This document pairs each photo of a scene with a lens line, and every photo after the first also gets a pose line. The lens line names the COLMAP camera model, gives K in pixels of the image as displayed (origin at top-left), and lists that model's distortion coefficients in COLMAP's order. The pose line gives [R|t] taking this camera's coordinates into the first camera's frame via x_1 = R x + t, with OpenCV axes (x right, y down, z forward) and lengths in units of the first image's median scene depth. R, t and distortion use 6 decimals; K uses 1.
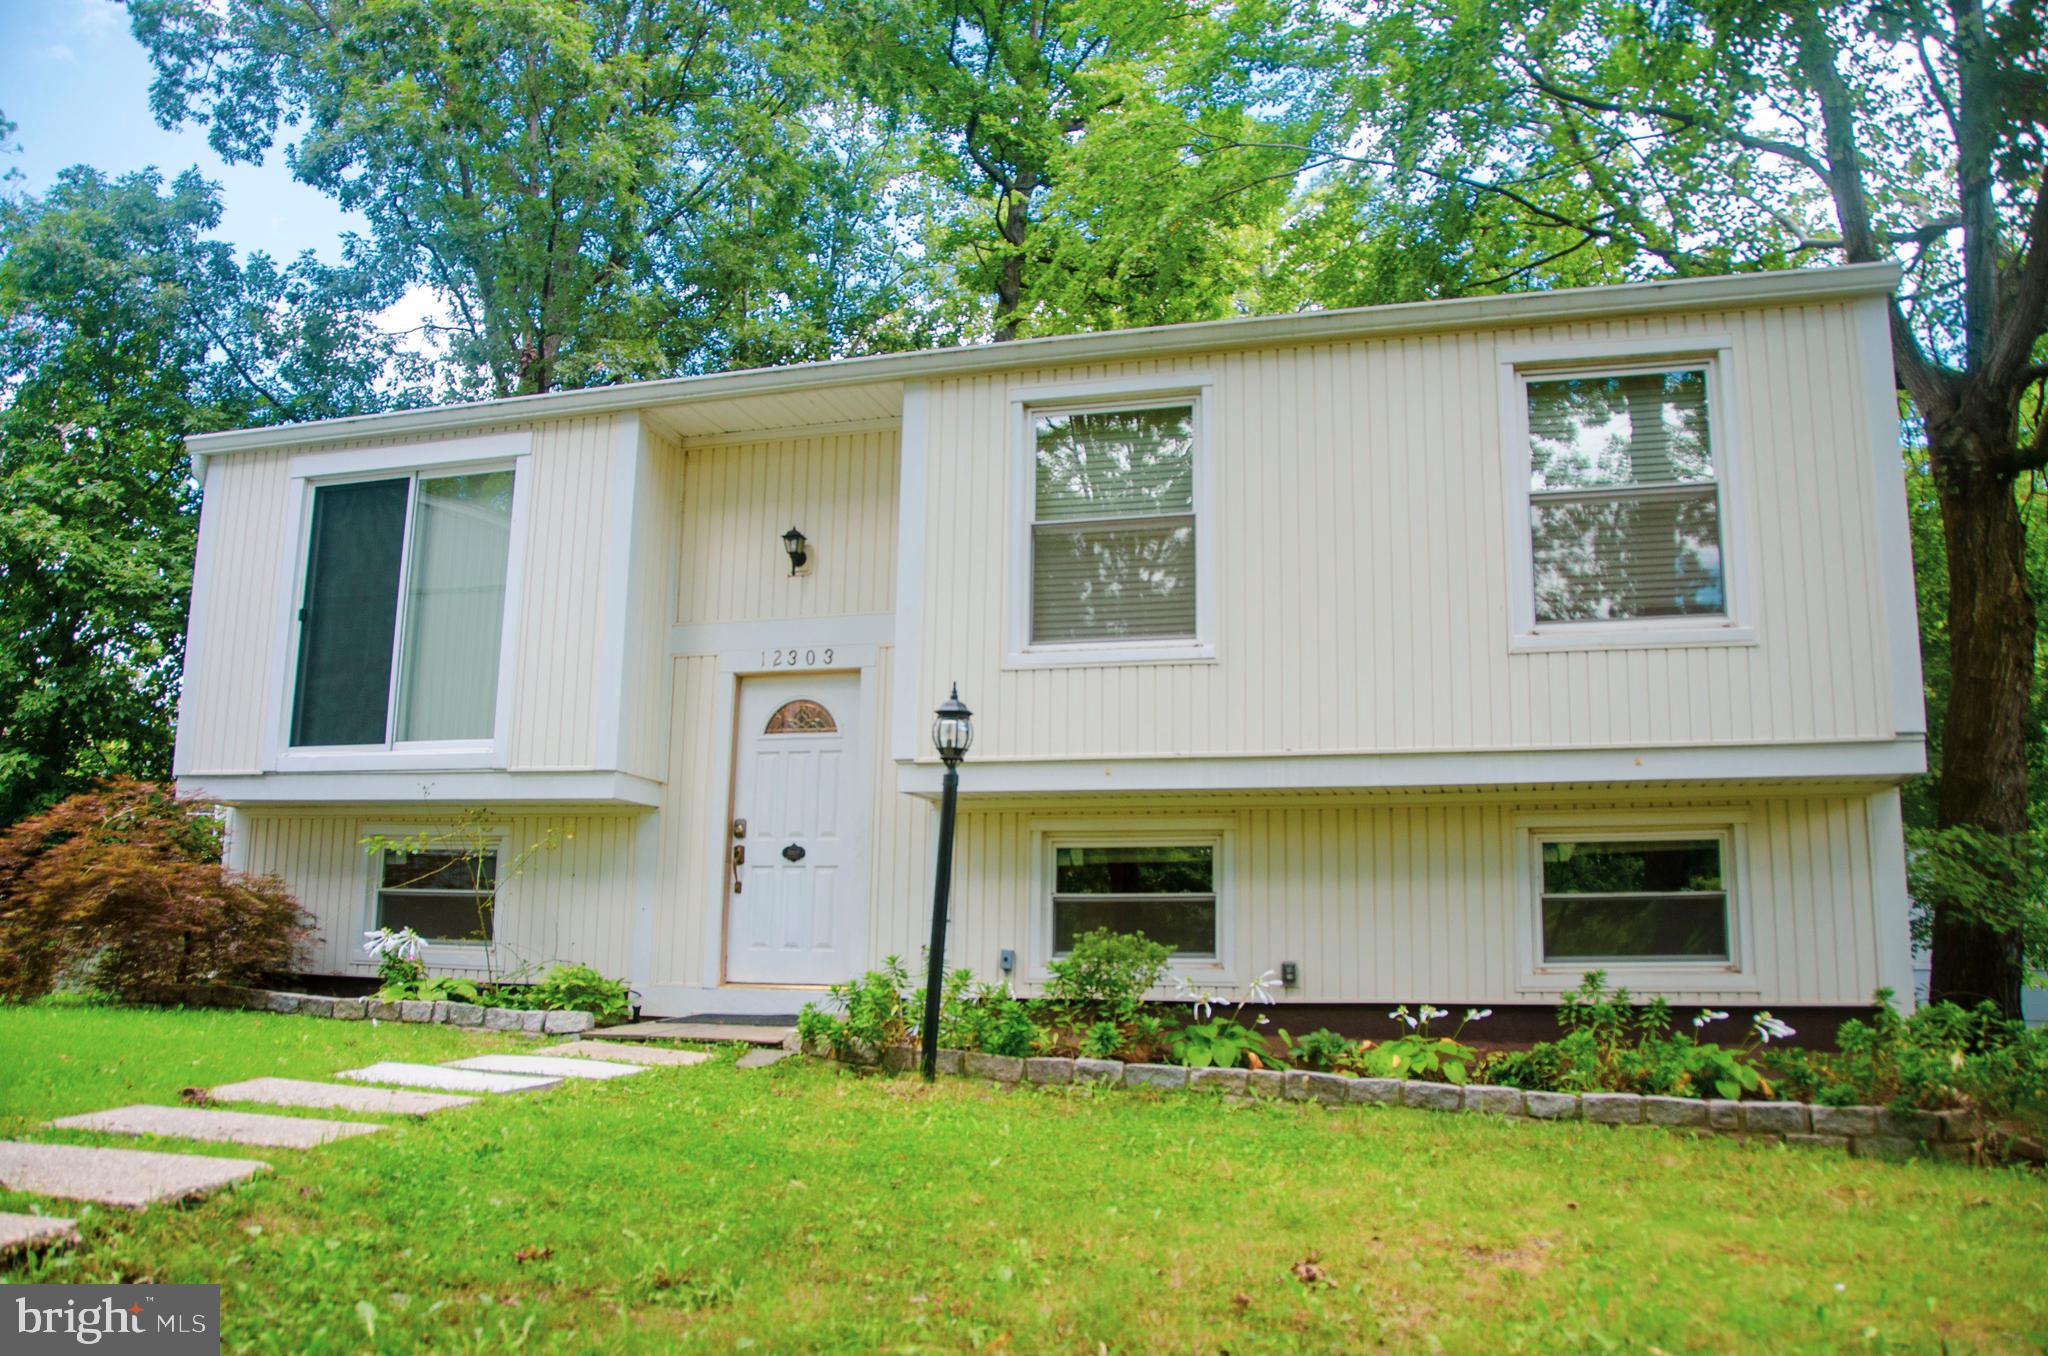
lens RADIAL K [[1590.7, 0, 1028.3], [0, 1590.7, 720.0], [0, 0, 1]] dist [-0.153596, 0.127608]
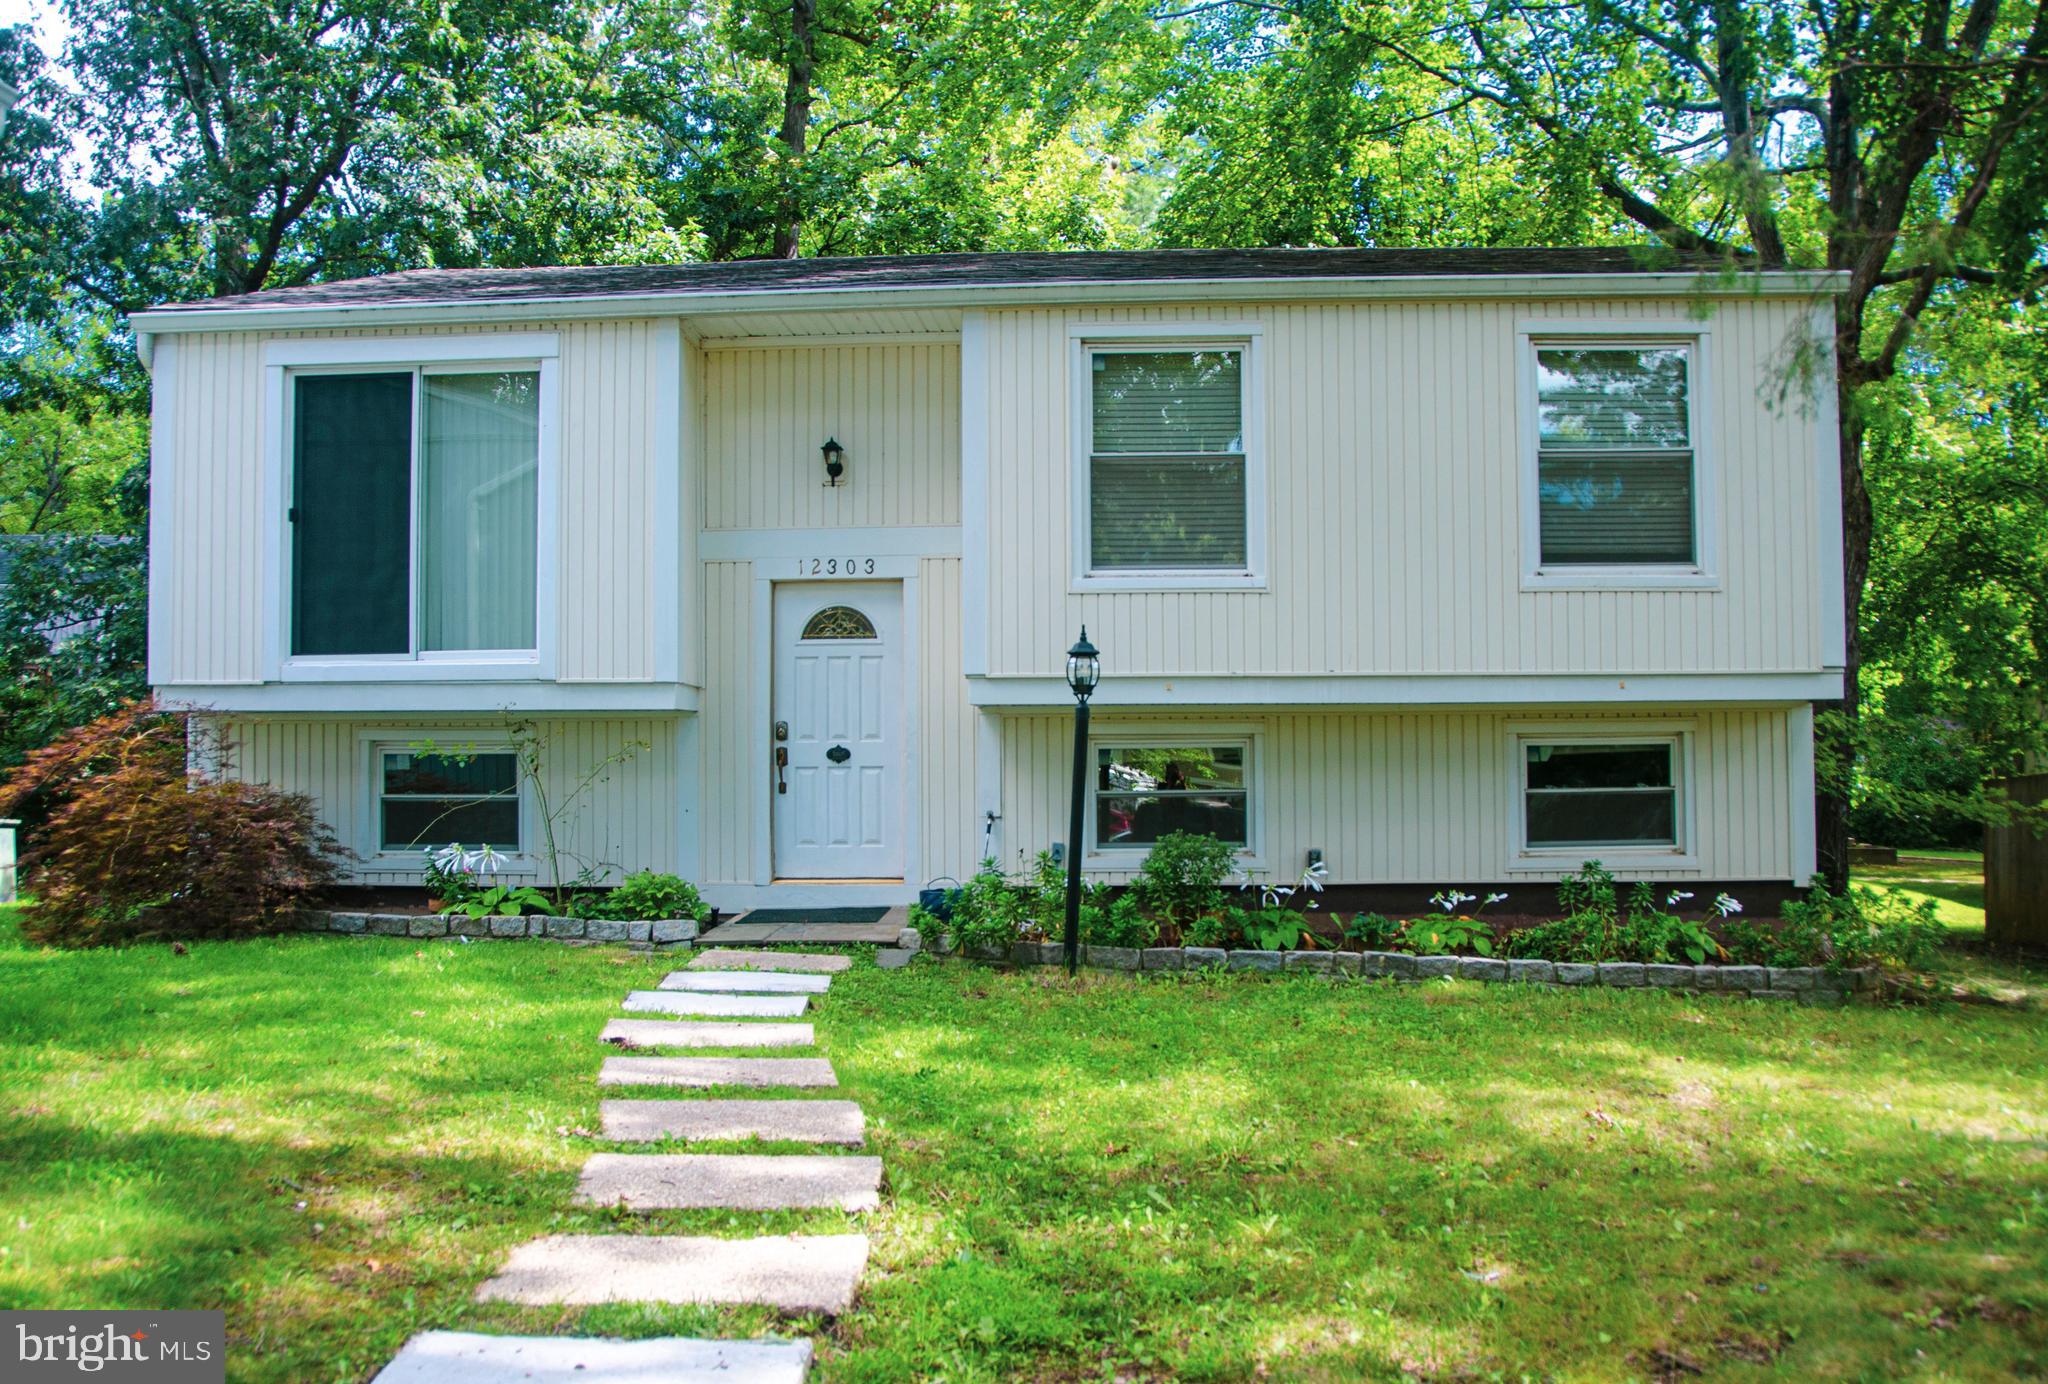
lens RADIAL K [[1831.0, 0, 1087.2], [0, 1831.0, 746.5], [0, 0, 1]] dist [-0.144842, 0.139447]
pose [[0.971252, -0.019730, 0.237234, -0.282530], [-0.014670, 0.989705, 0.142370, -0.098713], [-0.237600, -0.141757, 0.960964, -0.208004]]
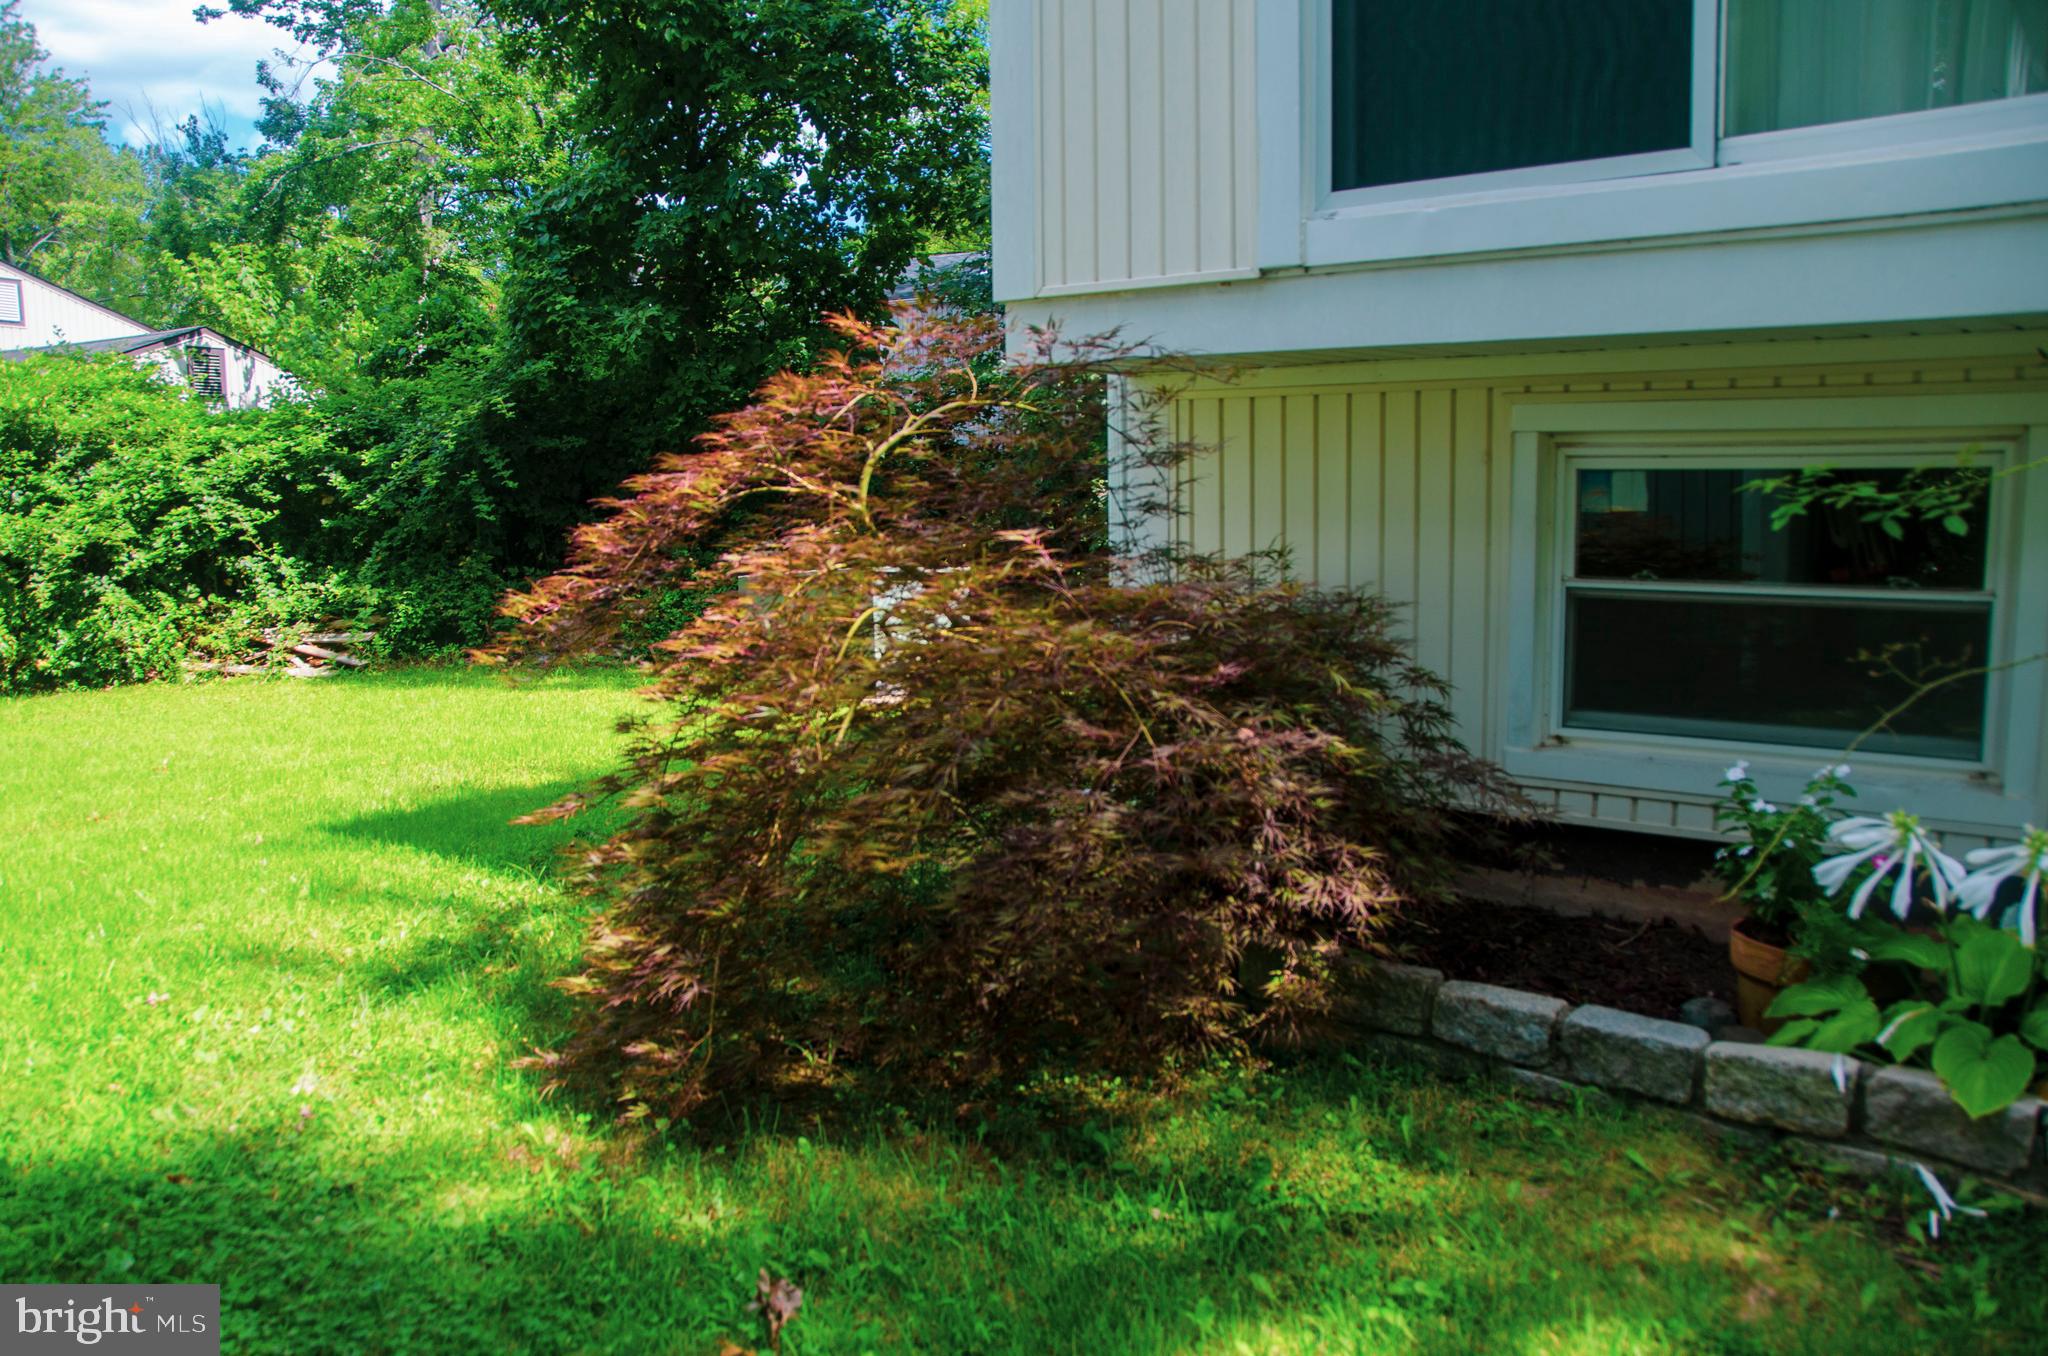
lens RADIAL K [[1648.3, 0, 1019.7], [0, 1648.3, 719.9], [0, 0, 1]] dist [-0.141779, 0.118790]
pose [[0.927723, 0.021306, -0.372660, -0.438181], [0.088553, 0.957305, 0.275182, 0.026697], [0.362613, -0.288293, 0.886228, 0.675187]]
